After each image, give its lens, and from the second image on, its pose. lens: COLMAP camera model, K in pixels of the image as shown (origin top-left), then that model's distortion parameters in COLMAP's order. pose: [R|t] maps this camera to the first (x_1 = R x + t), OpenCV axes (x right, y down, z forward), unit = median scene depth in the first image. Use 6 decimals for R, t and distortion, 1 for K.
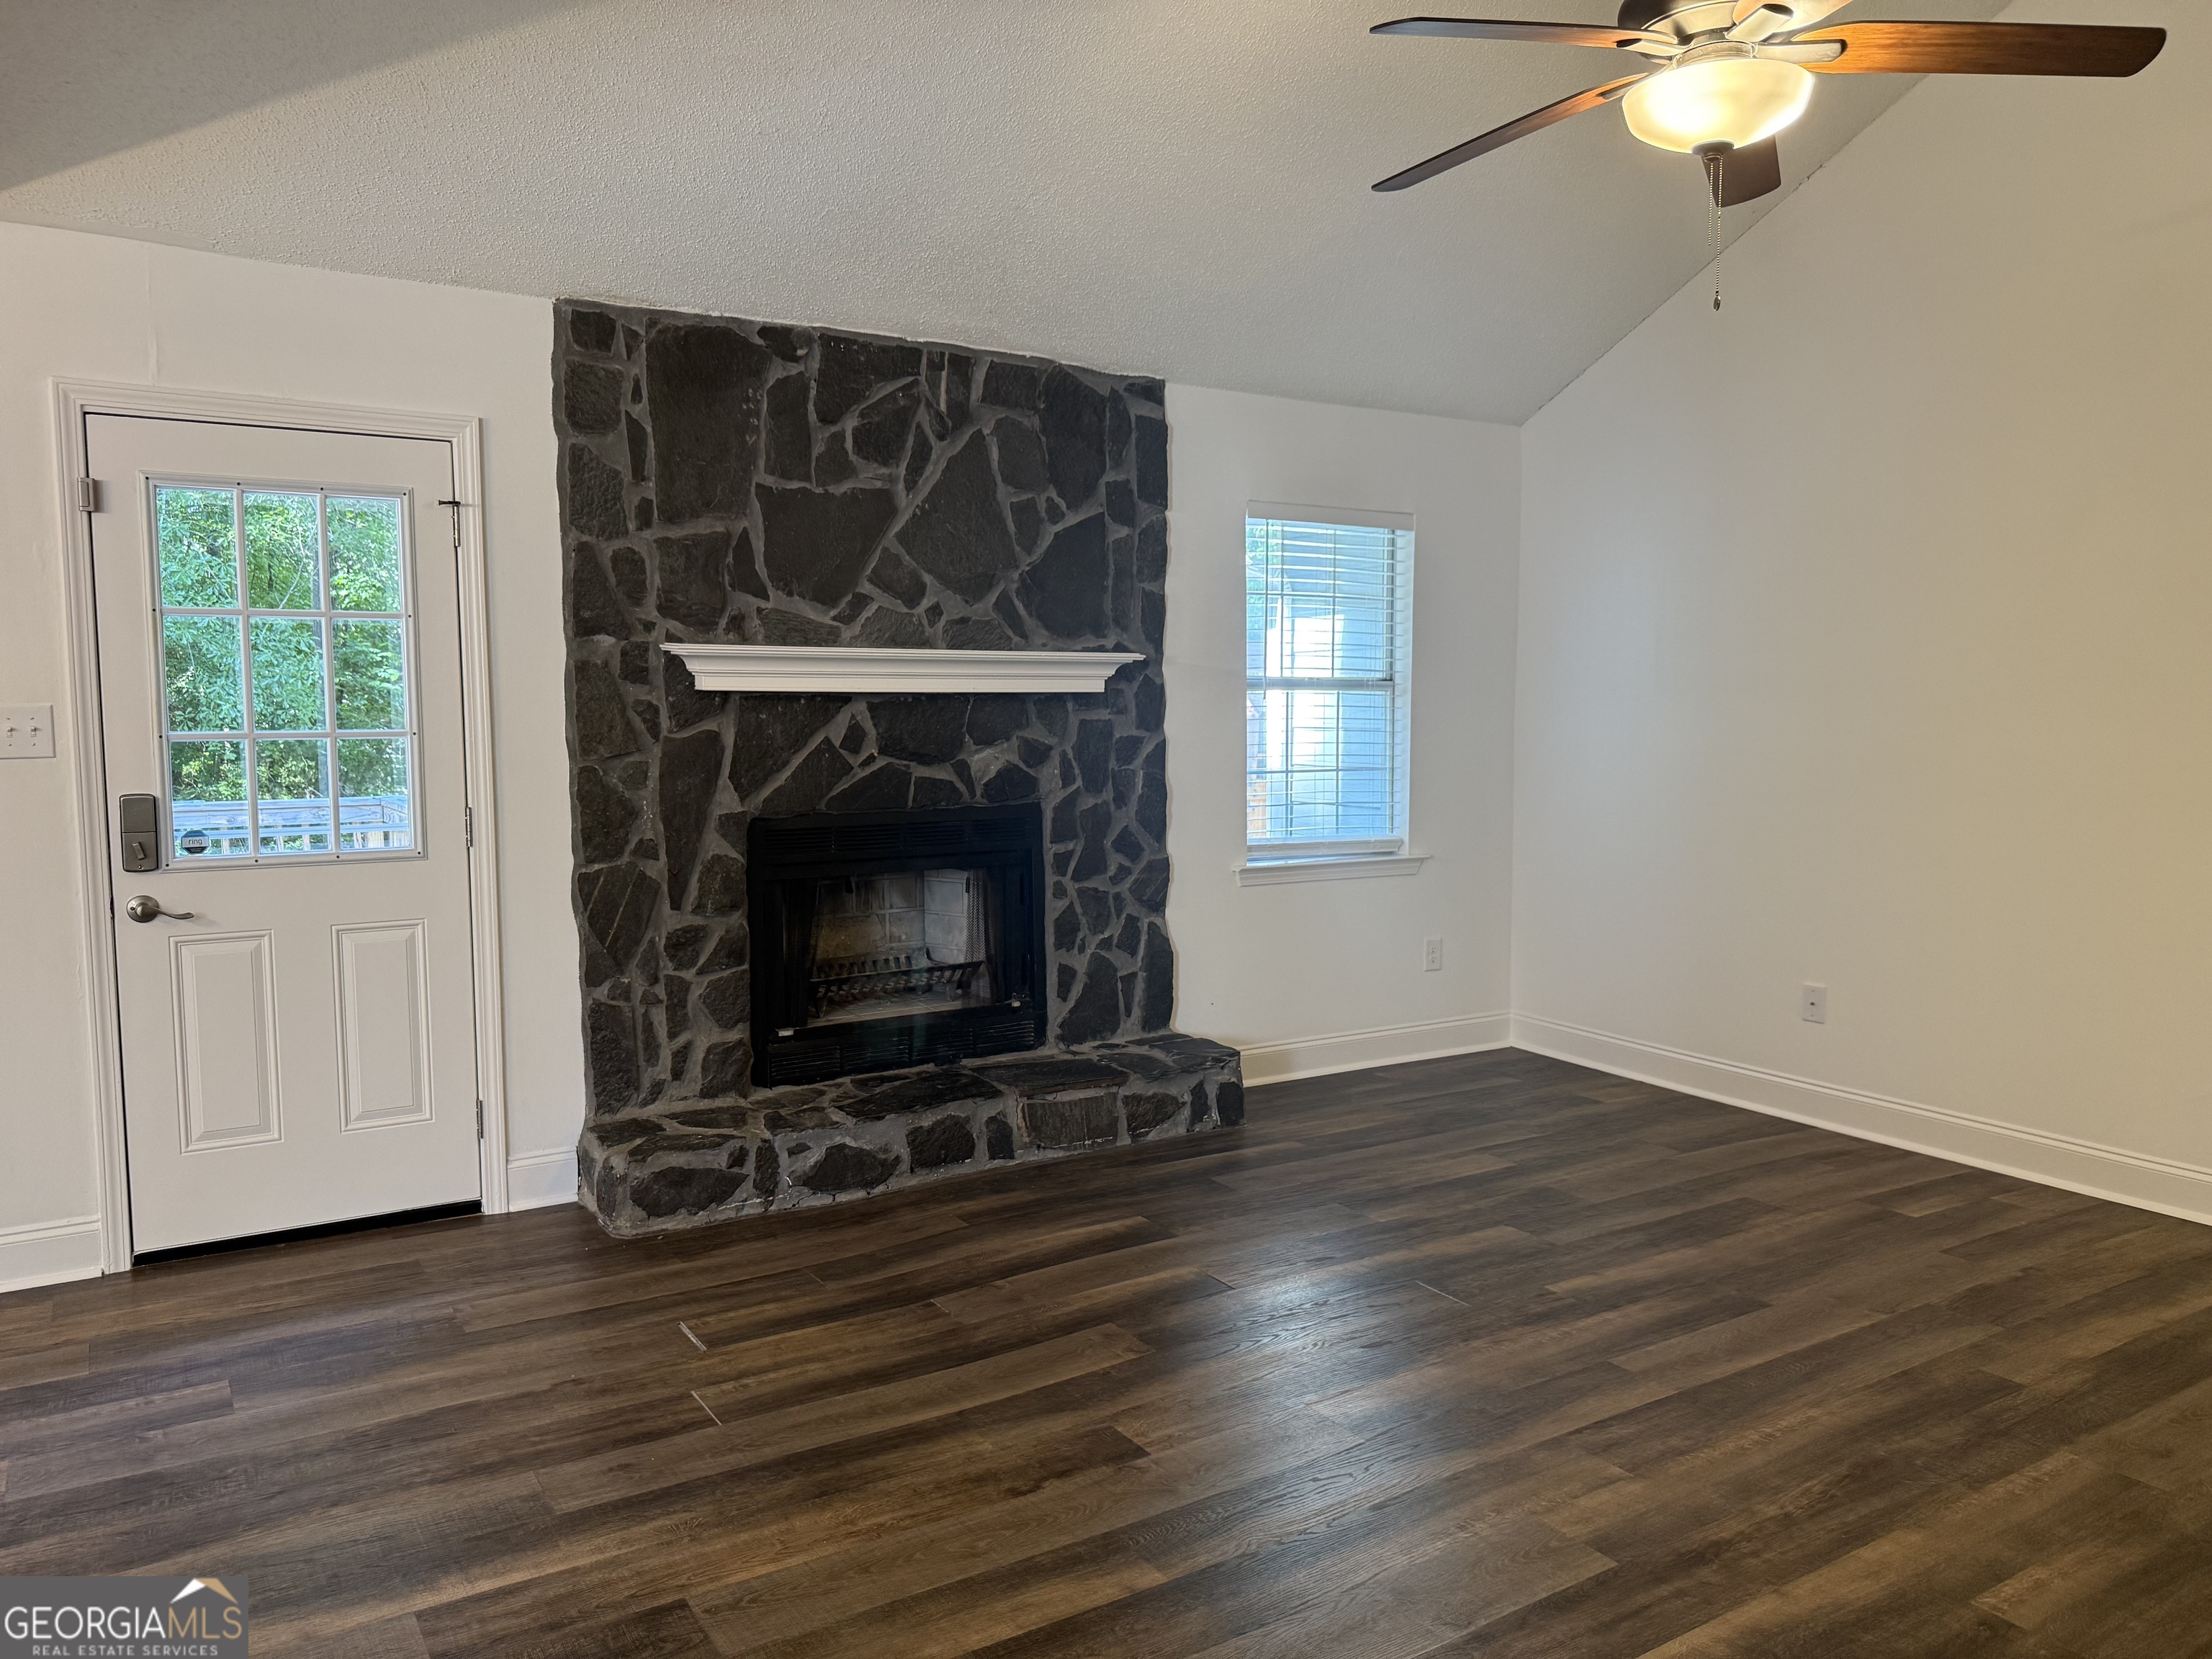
lens RADIAL K [[1537.8, 0, 1103.4], [0, 1537.8, 828.5], [0, 0, 1]] dist [0.076485, -0.021918]
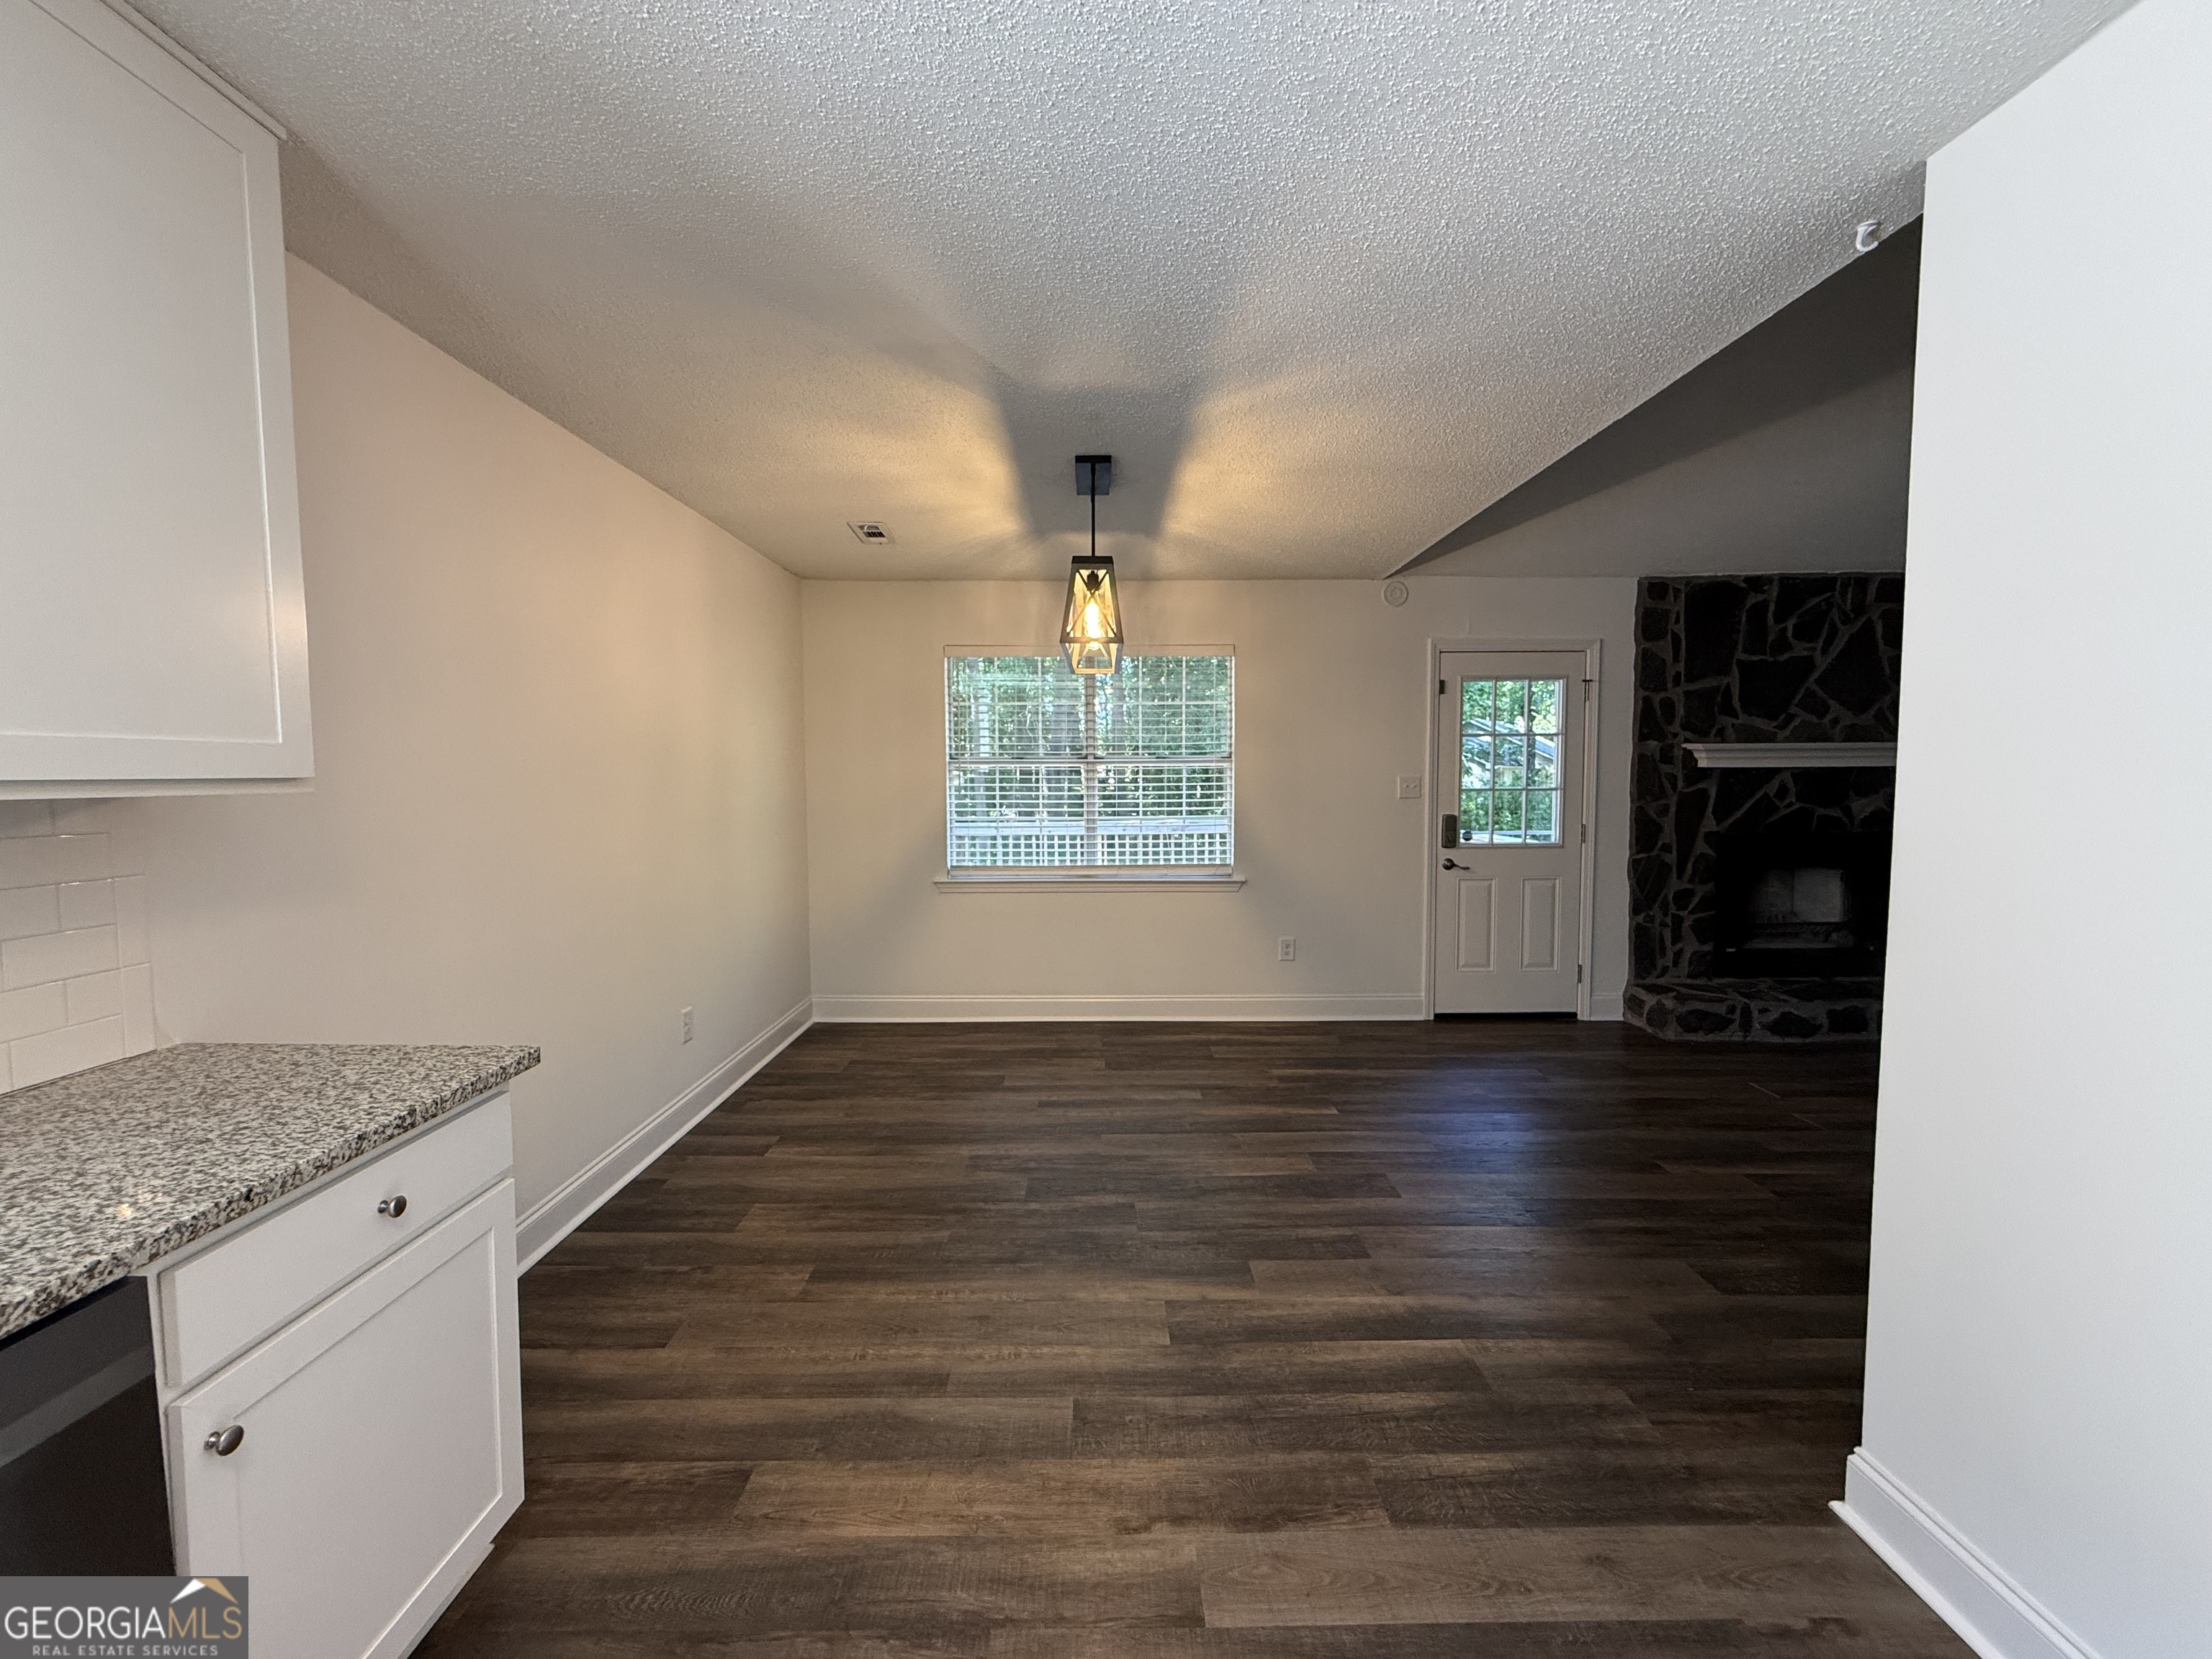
lens RADIAL K [[881.9, 0, 1083.3], [0, 881.9, 826.3], [0, 0, 1]] dist [-0.000153, -0.000981]
pose [[0.847507, 0.035034, -0.529627, -0.322367], [-0.038738, 0.999241, 0.004110, 0.009655], [0.529369, 0.017034, 0.848221, -0.339092]]
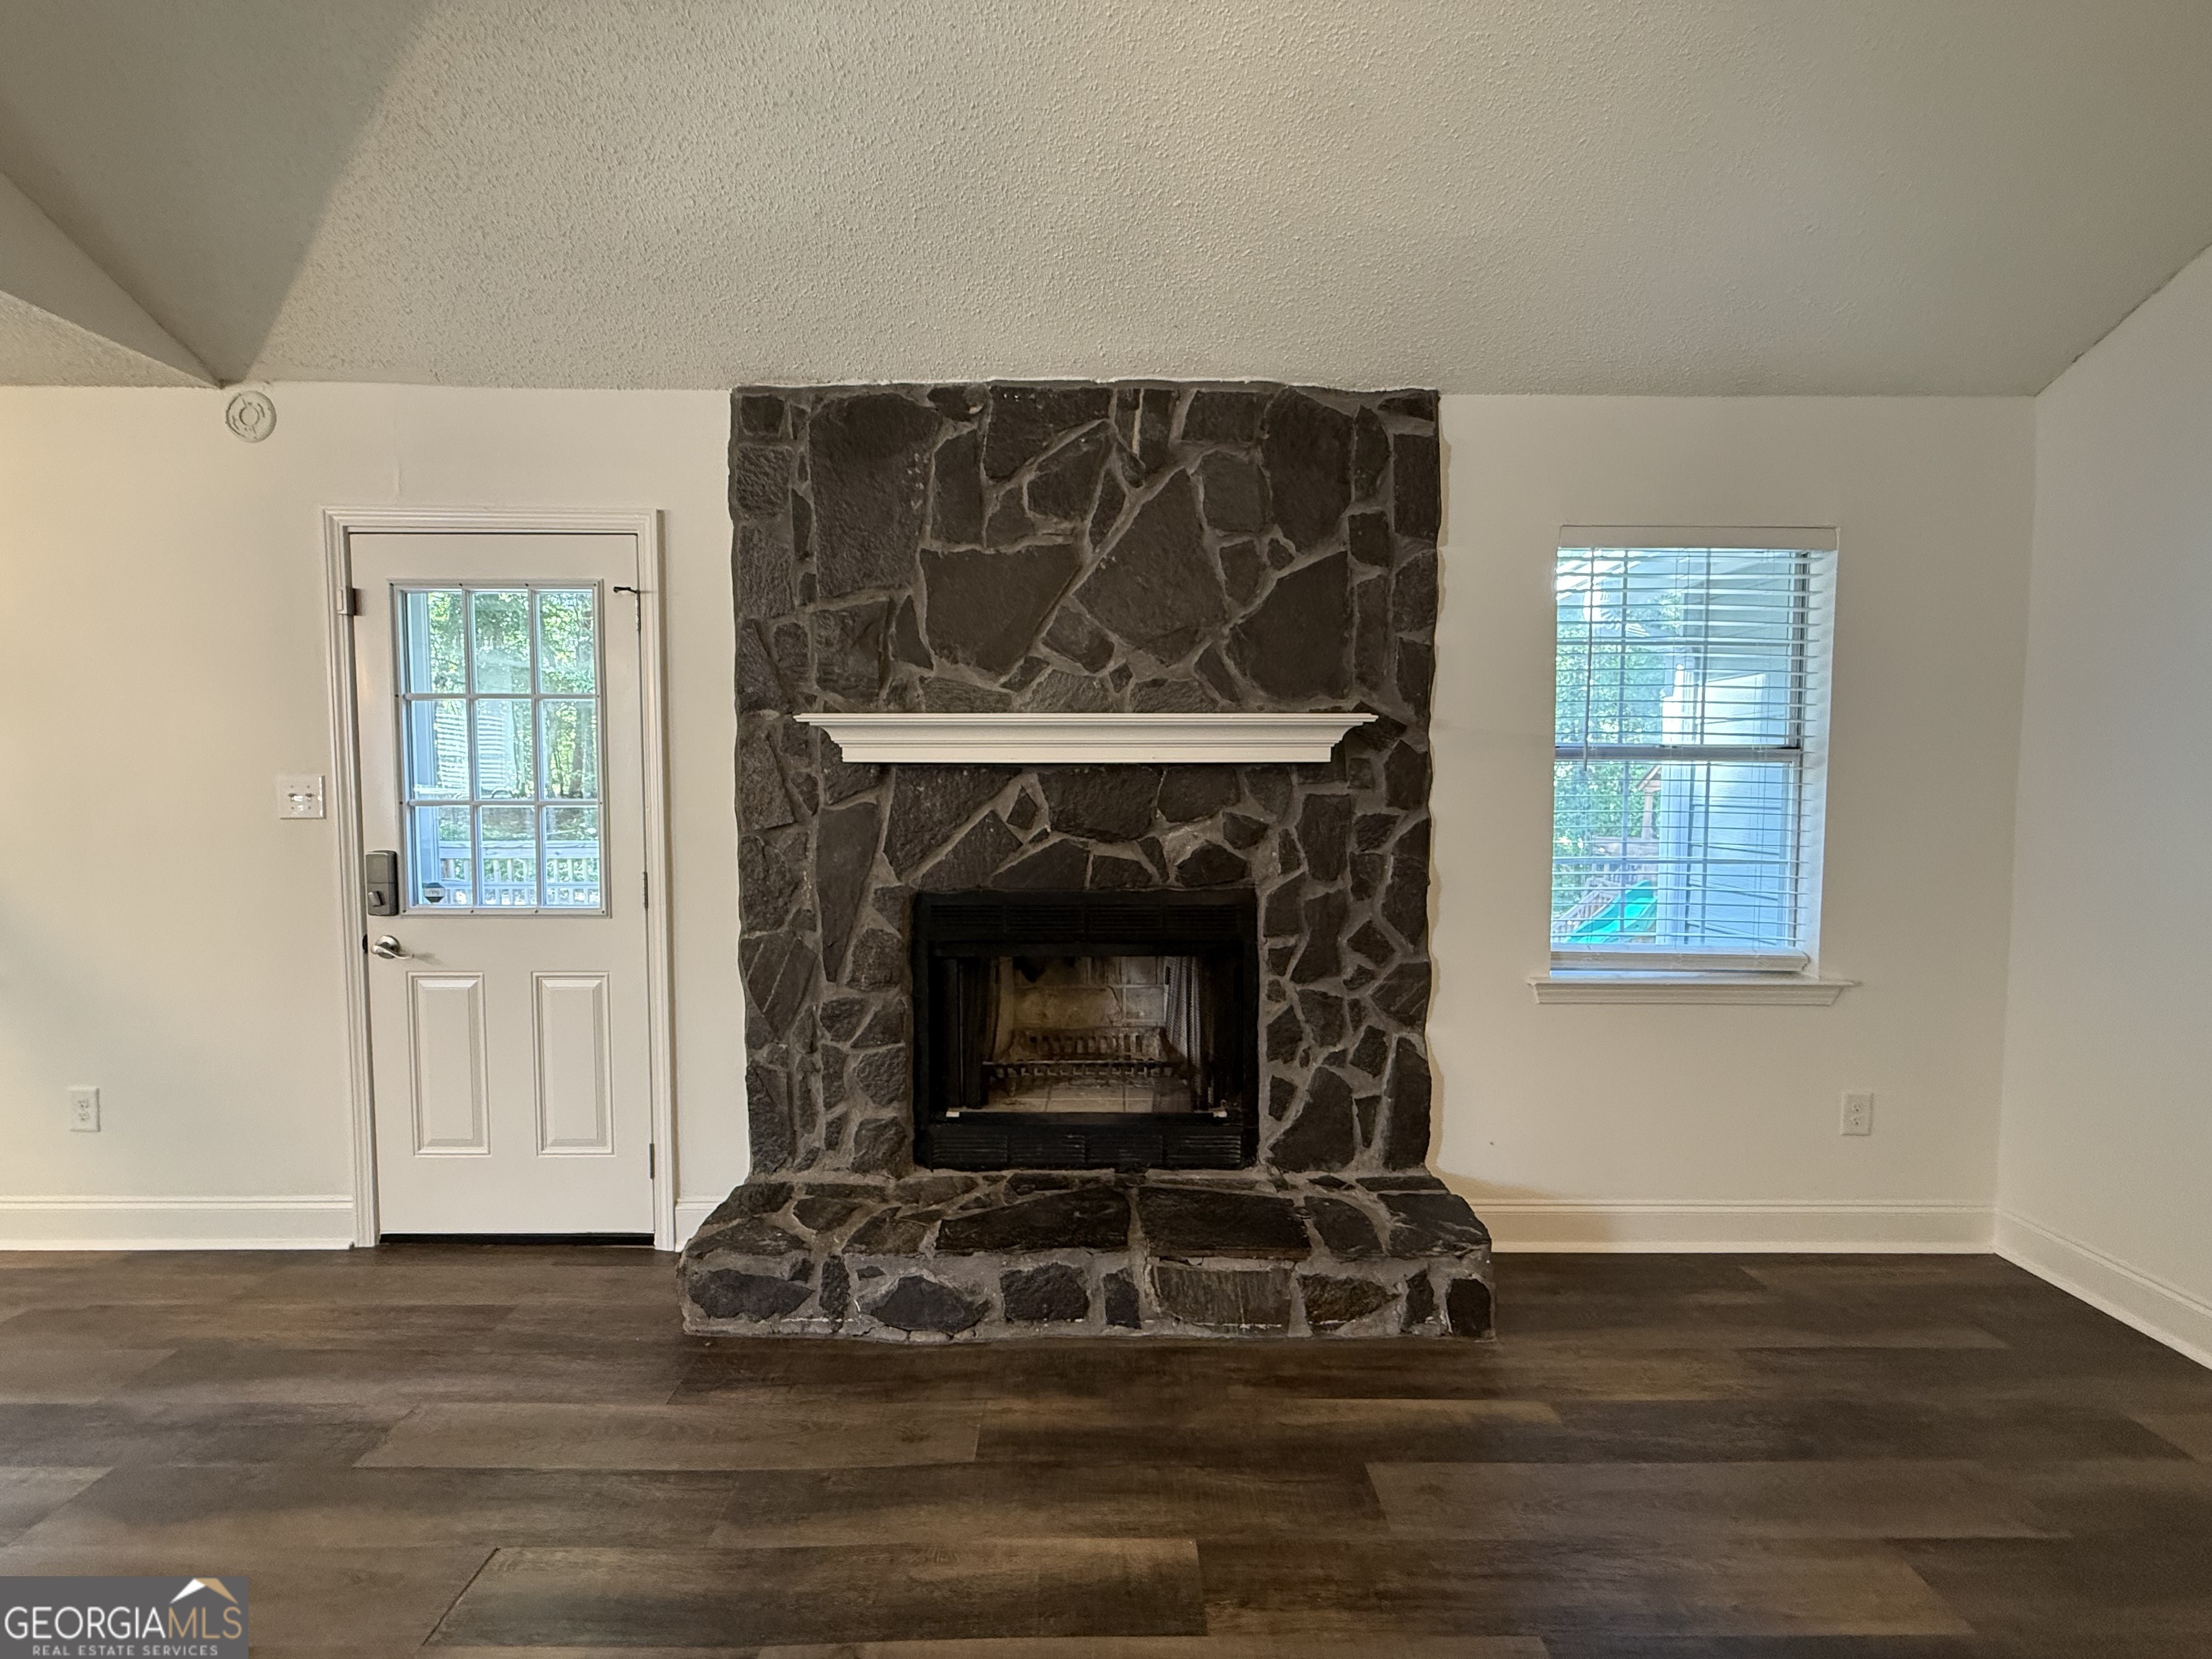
lens RADIAL K [[881.9, 0, 1115.5], [0, 881.9, 823.5], [0, 0, 1]] dist [-0.000153, -0.000981]
pose [[0.848487, 0.029026, -0.528419, 0.175017], [-0.045164, 0.998824, -0.017654, -0.046838], [0.527285, 0.038844, 0.848800, 0.599751]]
